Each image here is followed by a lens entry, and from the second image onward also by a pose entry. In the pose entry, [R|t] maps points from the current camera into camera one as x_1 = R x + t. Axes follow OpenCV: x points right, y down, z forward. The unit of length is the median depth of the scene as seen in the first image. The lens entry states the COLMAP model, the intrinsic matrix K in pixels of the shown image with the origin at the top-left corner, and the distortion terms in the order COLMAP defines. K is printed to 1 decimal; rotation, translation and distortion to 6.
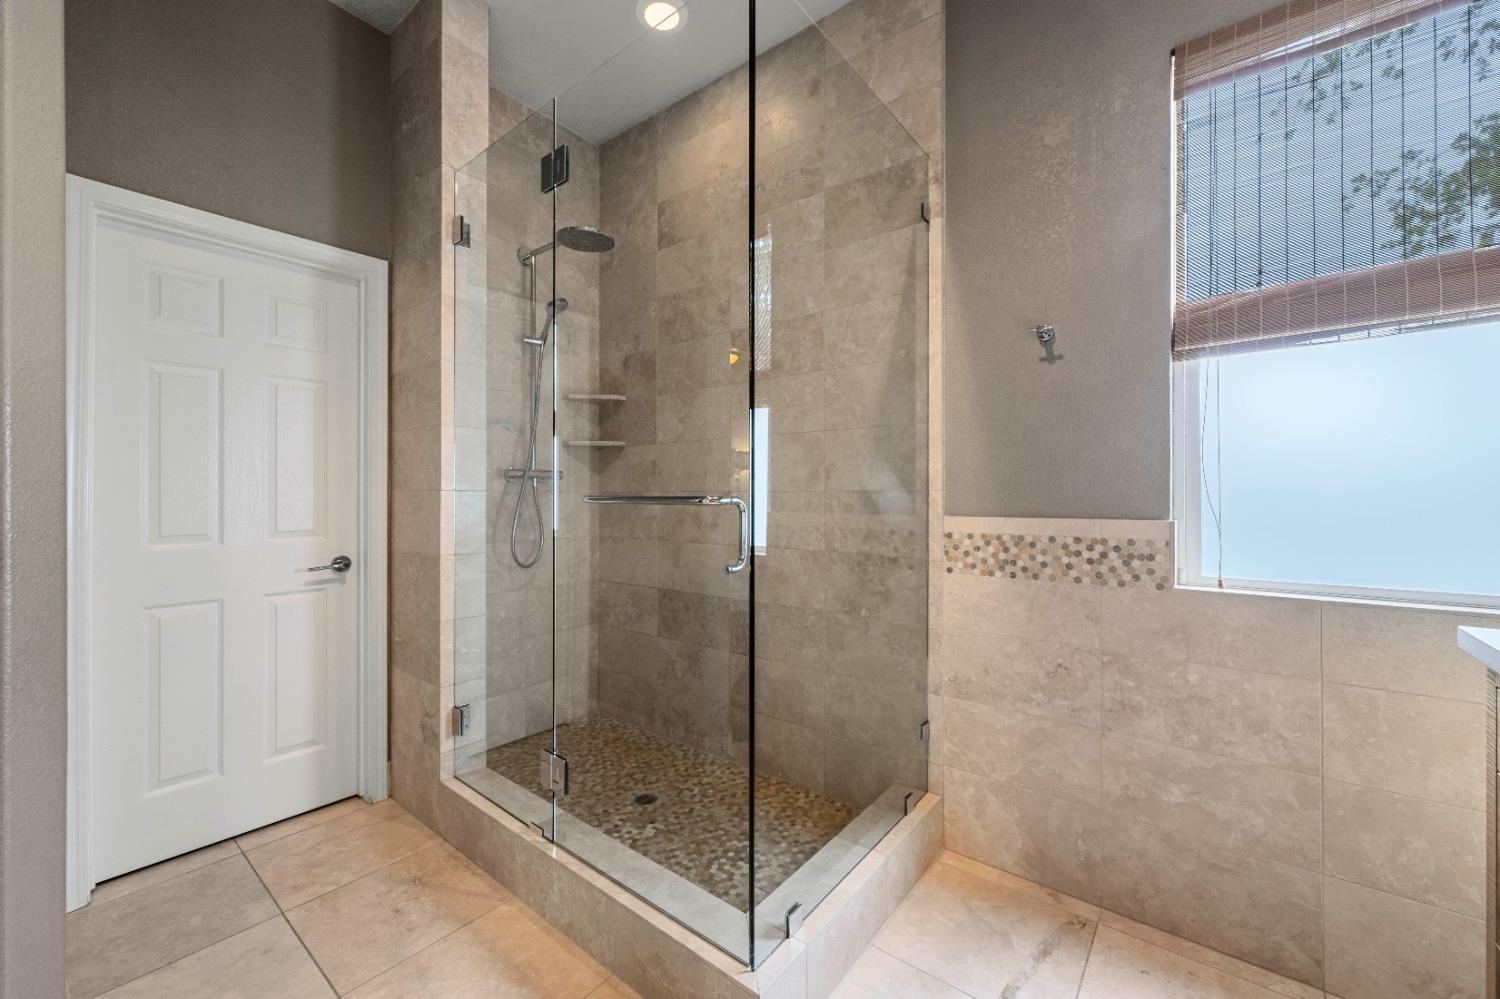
lens RADIAL K [[597.9, 0, 754.8], [0, 597.9, 488.1], [0, 0, 1]] dist [0.001182, -0.000817]
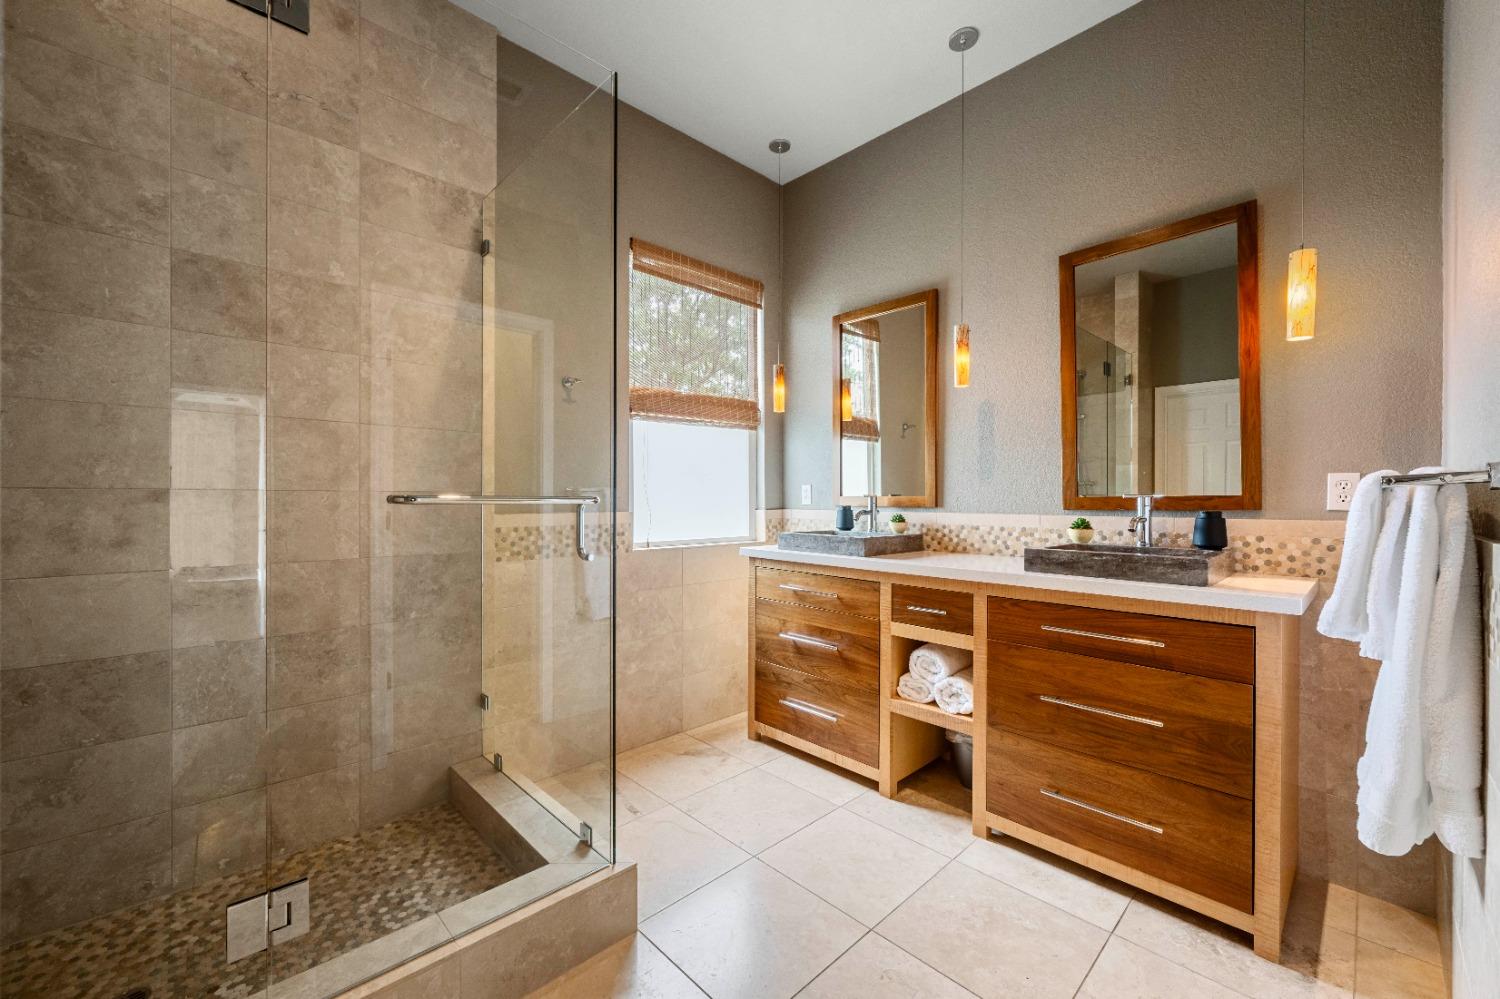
lens RADIAL K [[597.9, 0, 748.2], [0, 597.9, 504.6], [0, 0, 1]] dist [0.001182, -0.000817]
pose [[0.133689, -0.002447, 0.991020, -0.798892], [-0.006239, 0.999975, 0.003311, 0.021491], [-0.991004, -0.006625, 0.133670, 0.357100]]
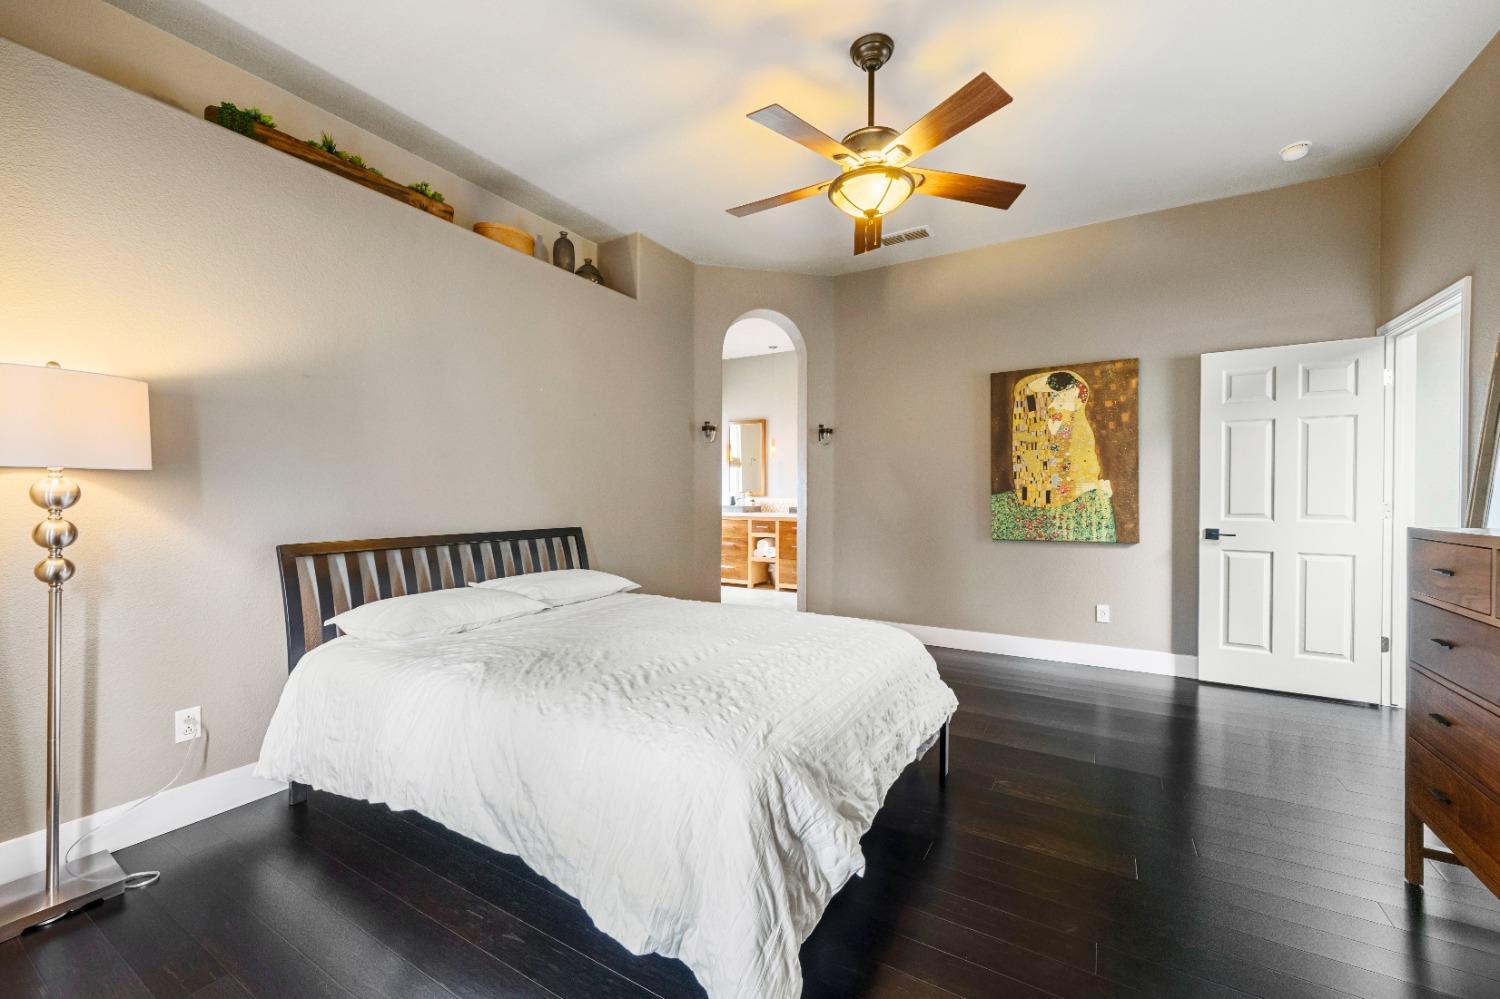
lens RADIAL K [[597.9, 0, 750.9], [0, 597.9, 495.1], [0, 0, 1]] dist [0.001182, -0.000817]
pose [[-0.132641, -0.007403, 0.991137, -3.245885], [-0.005975, 0.999960, 0.006669, -0.001189], [-0.991146, -0.005038, -0.132680, 0.728446]]
